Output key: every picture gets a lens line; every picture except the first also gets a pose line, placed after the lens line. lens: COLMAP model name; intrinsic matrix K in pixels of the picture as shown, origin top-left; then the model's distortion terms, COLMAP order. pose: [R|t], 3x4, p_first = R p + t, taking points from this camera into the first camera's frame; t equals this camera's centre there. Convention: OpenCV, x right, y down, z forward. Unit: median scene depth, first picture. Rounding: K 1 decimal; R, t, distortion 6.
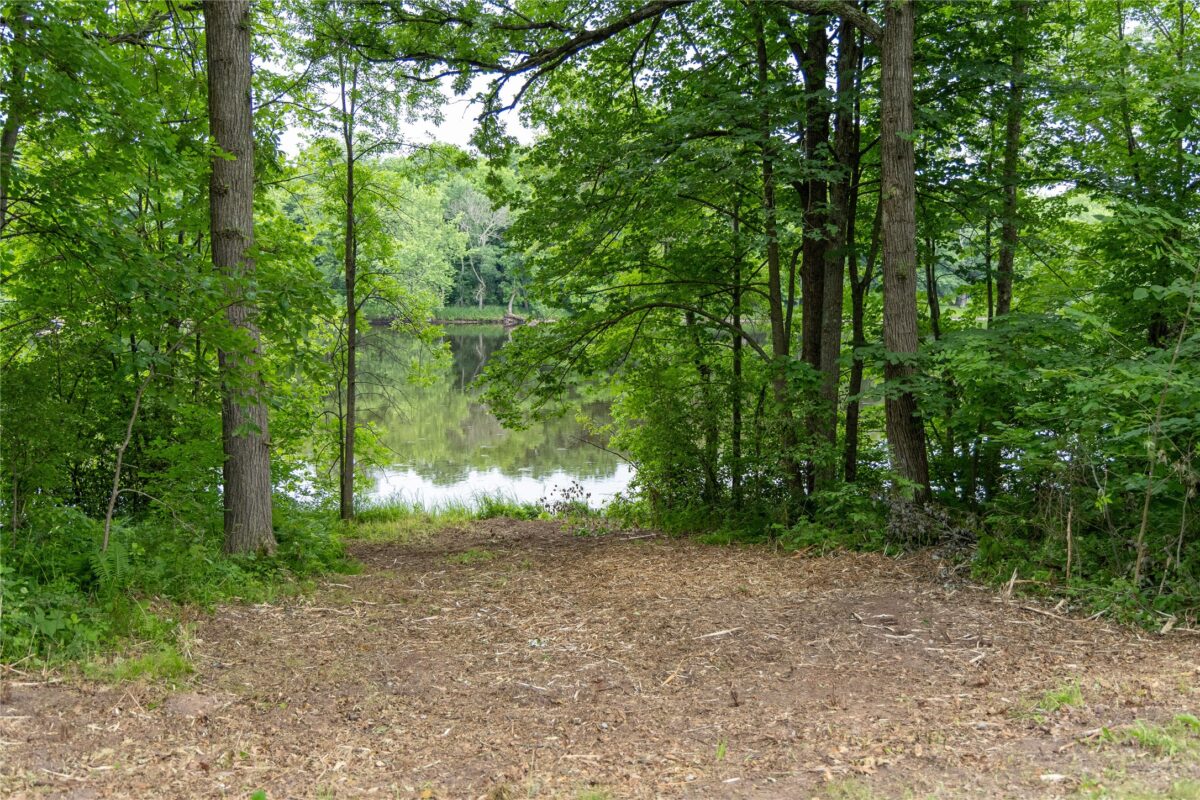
lens RADIAL K [[1178.9, 0, 600.0], [0, 1178.9, 400.0], [0, 0, 1]] dist [0.000033, -0.001127]
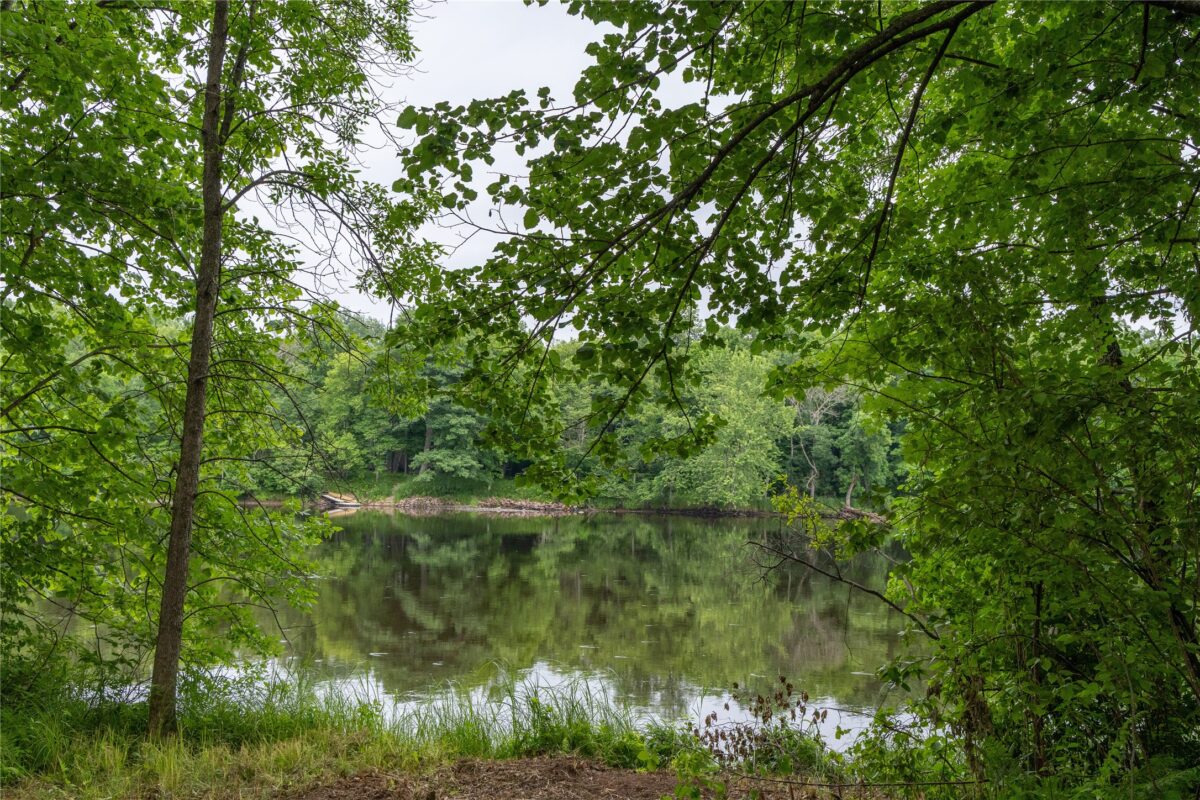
lens RADIAL K [[1336.9, 0, 600.0], [0, 1336.9, 400.0], [0, 0, 1]] dist [0.010687, 0.007249]
pose [[0.963991, 0.002604, -0.265922, 0.049892], [-0.045178, 0.987020, -0.154110, 0.048101], [0.262069, 0.160575, 0.951596, 0.530704]]
